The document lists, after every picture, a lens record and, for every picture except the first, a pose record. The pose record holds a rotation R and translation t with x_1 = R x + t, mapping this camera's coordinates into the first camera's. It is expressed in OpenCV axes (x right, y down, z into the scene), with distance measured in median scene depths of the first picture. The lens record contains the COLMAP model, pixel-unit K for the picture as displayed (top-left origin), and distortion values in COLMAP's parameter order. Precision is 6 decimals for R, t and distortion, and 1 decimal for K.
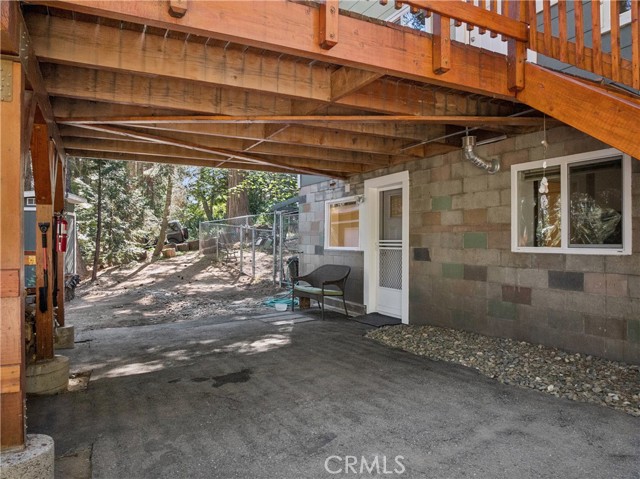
lens RADIAL K [[453.4, 0, 315.1], [0, 453.4, 238.8], [0, 0, 1]] dist [-0.018296, -0.003766]
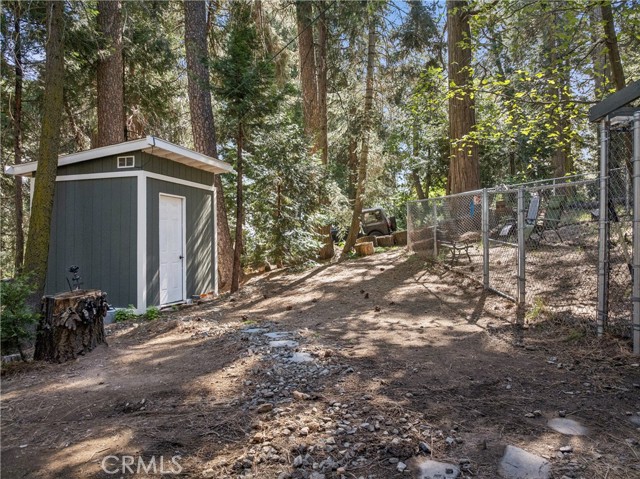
lens RADIAL K [[453.4, 0, 324.6], [0, 453.4, 241.6], [0, 0, 1]] dist [-0.018296, -0.003766]
pose [[0.899633, -0.007167, -0.436587, -0.092192], [0.011119, 0.999917, 0.006497, 0.018023], [0.436505, -0.010699, 0.899638, 0.427579]]
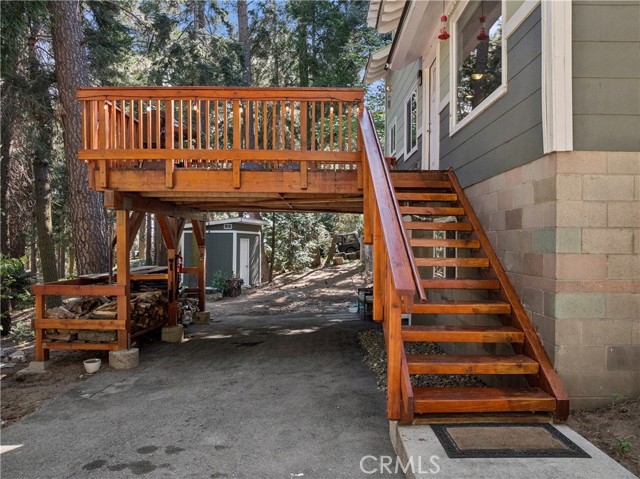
lens RADIAL K [[453.4, 0, 326.0], [0, 453.4, 239.8], [0, 0, 1]] dist [-0.018296, -0.003766]
pose [[0.896452, 0.001956, -0.443136, 0.227954], [-0.002994, 0.999994, -0.001643, -0.028749], [0.443130, 0.002800, 0.896453, -0.128724]]
